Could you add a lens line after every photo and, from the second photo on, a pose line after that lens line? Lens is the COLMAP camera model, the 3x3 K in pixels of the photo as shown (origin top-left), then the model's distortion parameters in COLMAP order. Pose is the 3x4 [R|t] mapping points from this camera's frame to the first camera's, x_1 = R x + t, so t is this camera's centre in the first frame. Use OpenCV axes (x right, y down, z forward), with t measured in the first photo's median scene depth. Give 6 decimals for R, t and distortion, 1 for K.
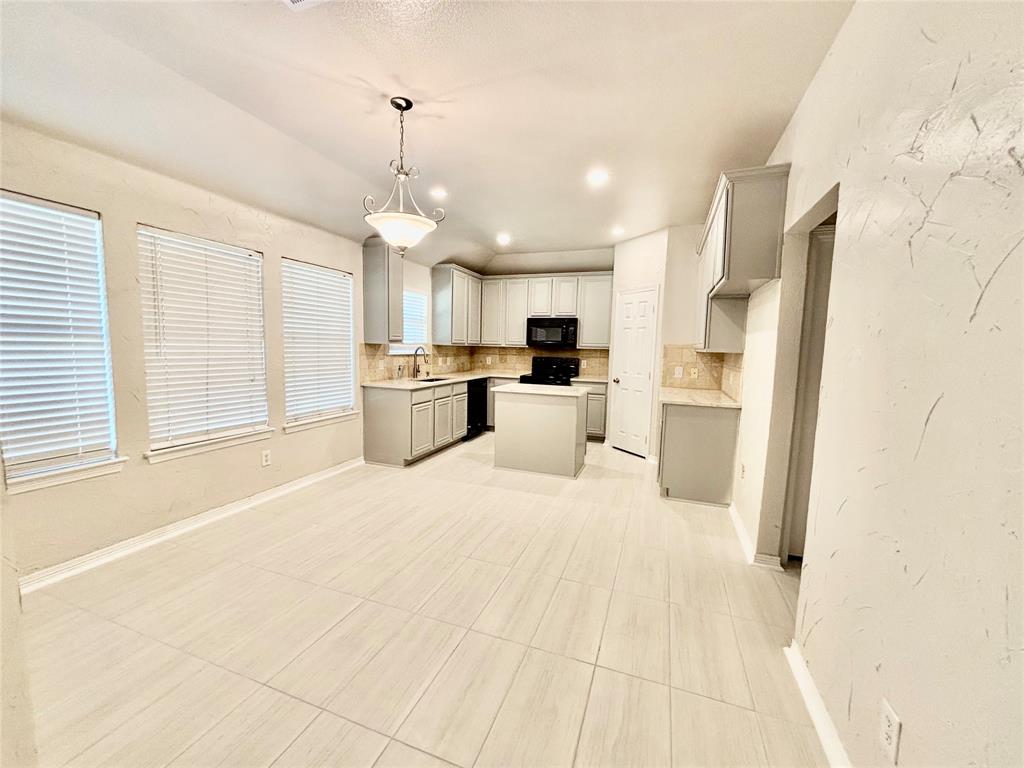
lens RADIAL K [[412.4, 0, 512.0], [0, 412.4, 384.0], [0, 0, 1]] dist [-0.000300, -0.000380]
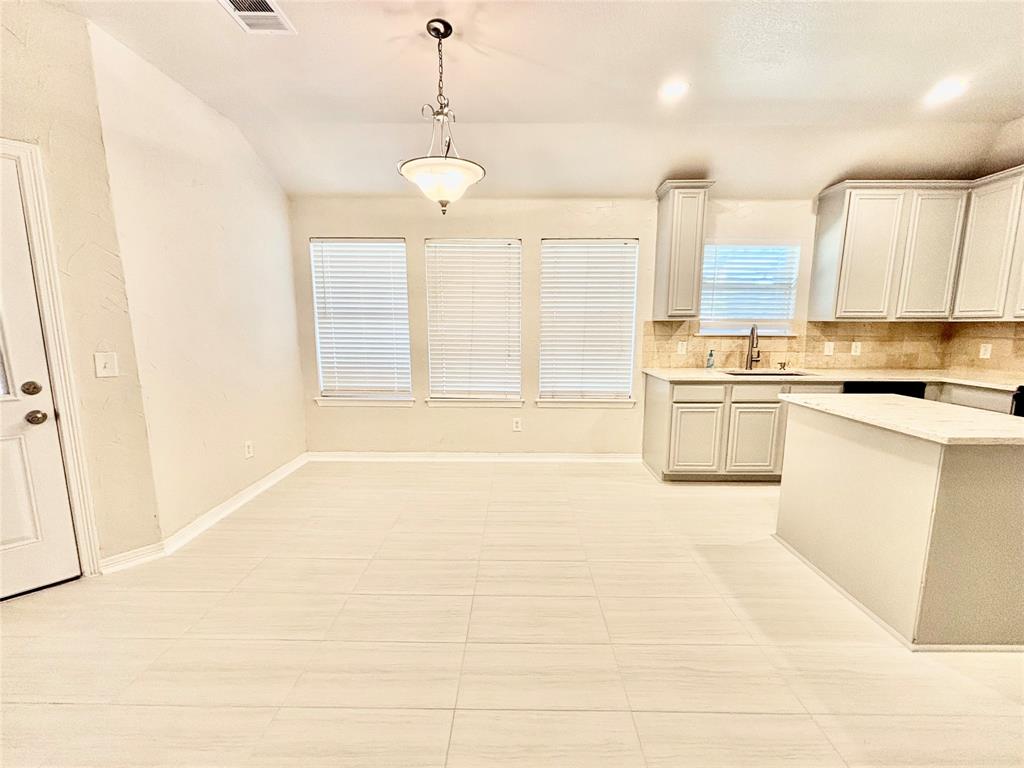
lens RADIAL K [[412.4, 0, 512.0], [0, 412.4, 384.0], [0, 0, 1]] dist [-0.000300, -0.000380]
pose [[0.337173, 0.111253, -0.934846, 0.334617], [-0.082233, 0.992678, 0.088476, -0.022453], [0.937844, 0.047043, 0.343853, 0.450193]]
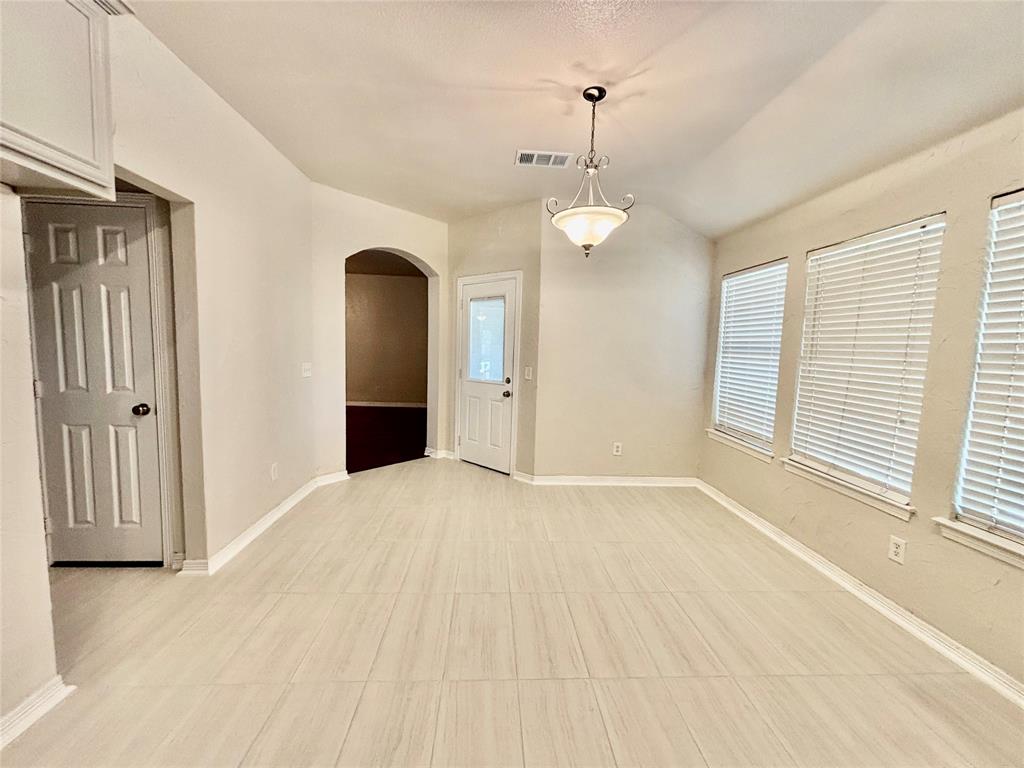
lens RADIAL K [[412.4, 0, 512.0], [0, 412.4, 384.0], [0, 0, 1]] dist [-0.000300, -0.000380]
pose [[-0.914757, -0.015234, -0.403718, 0.140030], [-0.089458, 0.982121, 0.165638, -0.086775], [0.393976, 0.187634, -0.899765, 0.971222]]
